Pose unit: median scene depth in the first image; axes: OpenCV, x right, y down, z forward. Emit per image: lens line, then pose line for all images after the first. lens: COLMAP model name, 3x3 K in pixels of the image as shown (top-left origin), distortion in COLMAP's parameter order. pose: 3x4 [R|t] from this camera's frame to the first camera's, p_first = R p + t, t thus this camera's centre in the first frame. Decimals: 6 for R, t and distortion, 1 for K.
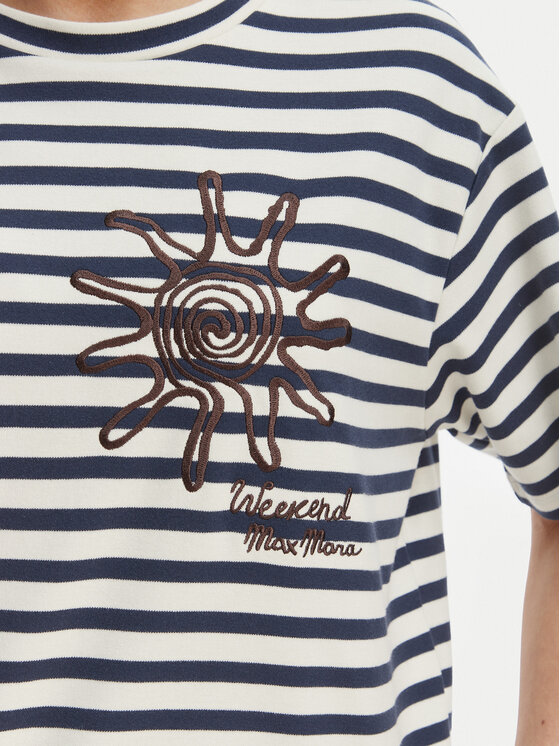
lens RADIAL K [[1312.6, 0, 279.2], [0, 1312.6, 374.6], [0, 0, 1]] dist [-0.140375, 0.000000]
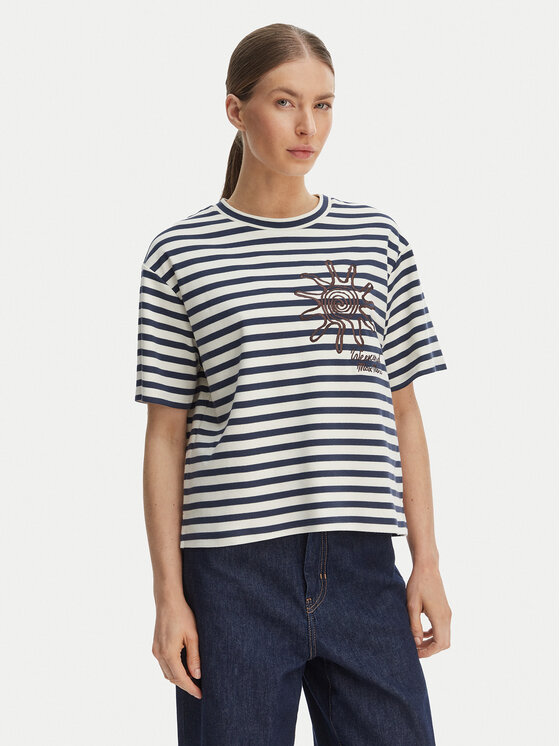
lens RADIAL K [[1312.6, 0, 283.2], [0, 1312.6, 371.9], [0, 0, 1]] dist [-0.140375, 0.000000]
pose [[0.980443, -0.099666, 0.169701, -0.753503], [0.131981, 0.972619, -0.191294, 0.731545], [-0.145989, 0.209950, 0.966751, -2.090391]]
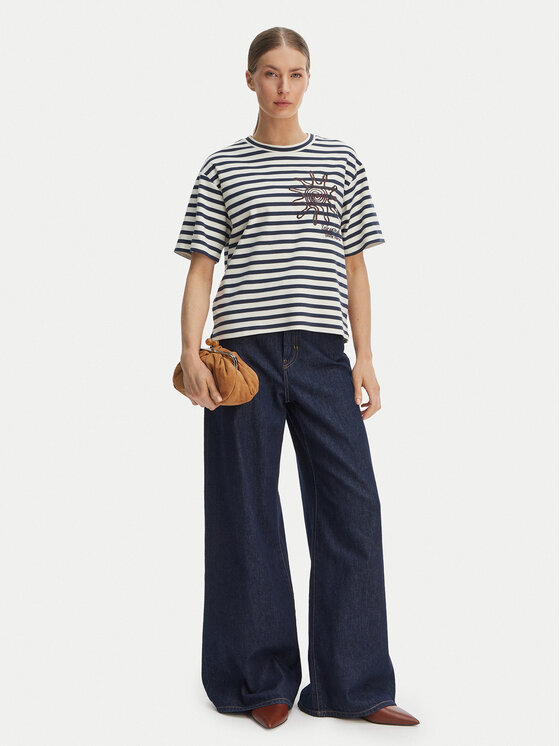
lens RADIAL K [[1045.6, 0, 279.7], [0, 1045.6, 373.2], [0, 0, 1]] dist [-0.321652, 0.000000]
pose [[0.989445, -0.074445, 0.124325, -0.778822], [0.090247, 0.987823, -0.126730, 1.207821], [-0.113377, 0.136613, 0.984115, -3.078207]]
